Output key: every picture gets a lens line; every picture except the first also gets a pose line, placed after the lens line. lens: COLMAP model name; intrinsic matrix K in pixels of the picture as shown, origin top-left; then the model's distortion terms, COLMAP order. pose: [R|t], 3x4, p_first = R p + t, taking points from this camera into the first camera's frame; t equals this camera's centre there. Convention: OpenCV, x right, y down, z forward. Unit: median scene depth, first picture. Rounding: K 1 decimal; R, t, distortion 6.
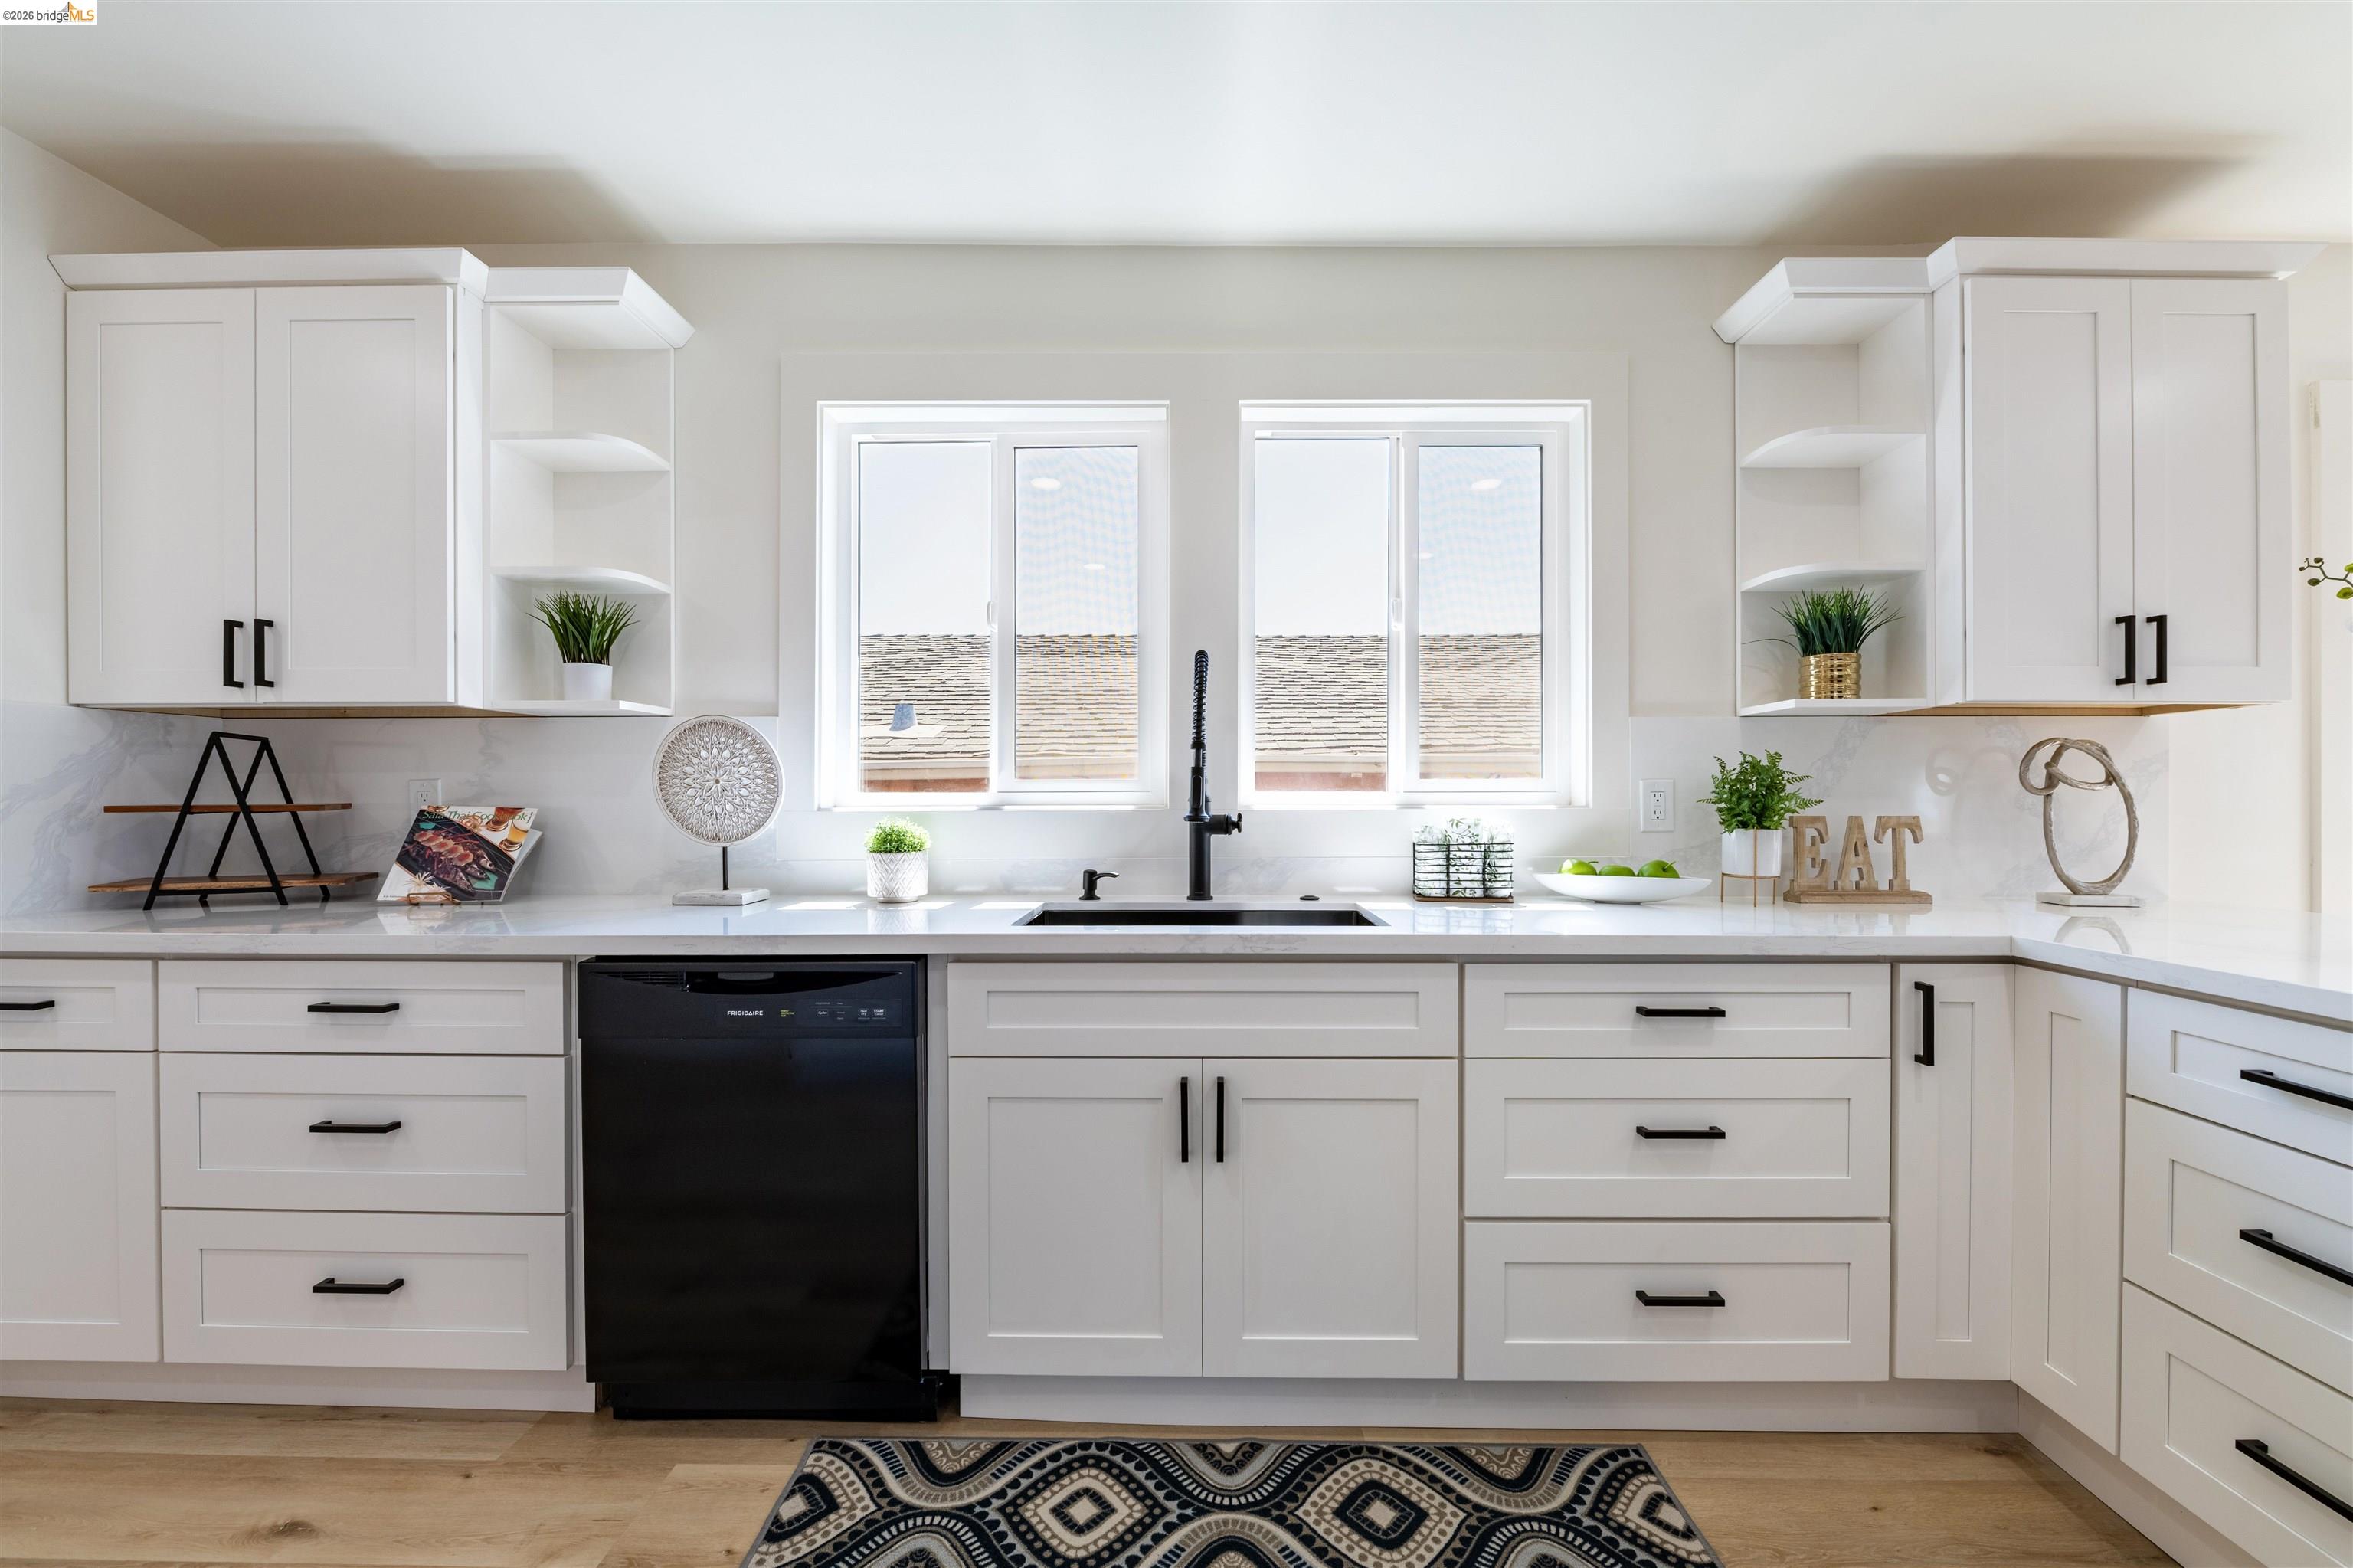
lens RADIAL K [[952.2, 0, 1177.1], [0, 952.2, 802.3], [0, 0, 1]] dist [-0.008401, -0.000646]
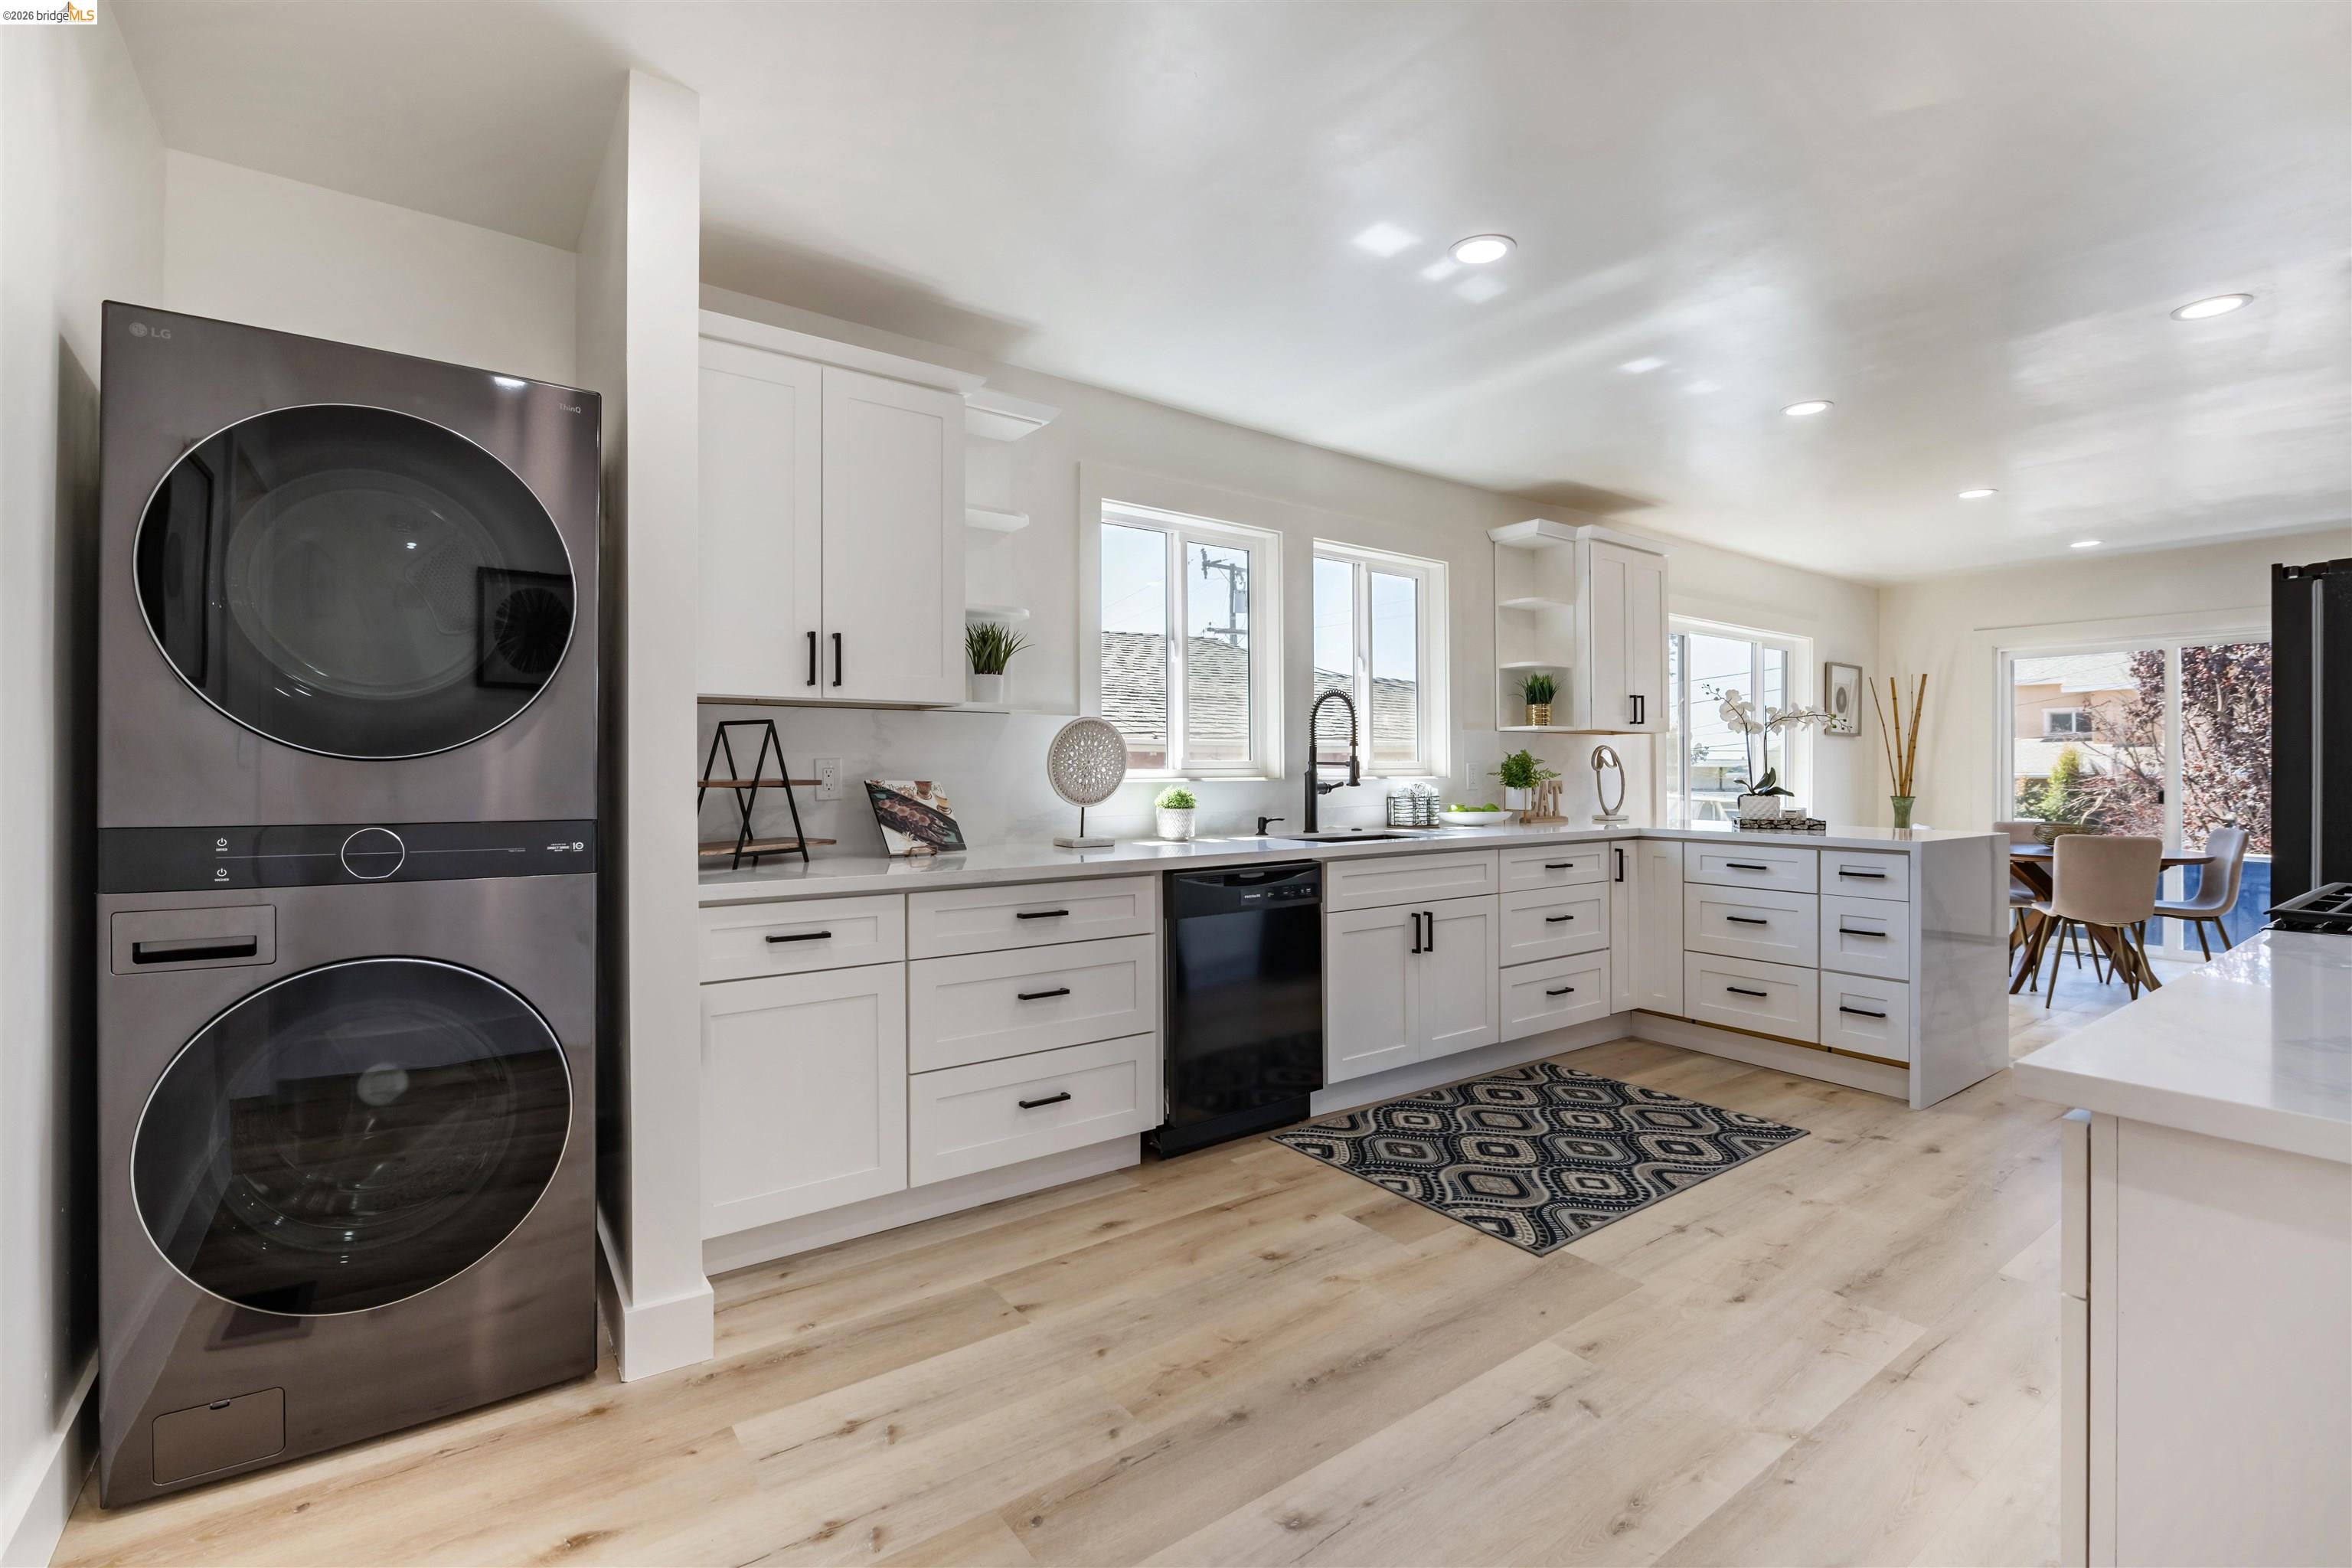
lens RADIAL K [[1034.7, 0, 1159.6], [0, 1034.7, 767.8], [0, 0, 1]] dist [-0.010909, -0.000512]
pose [[0.805599, 0.000843, 0.592461, -1.353650], [0.003543, 0.999974, -0.006241, -0.003189], [-0.592451, 0.007127, 0.805575, -0.345264]]
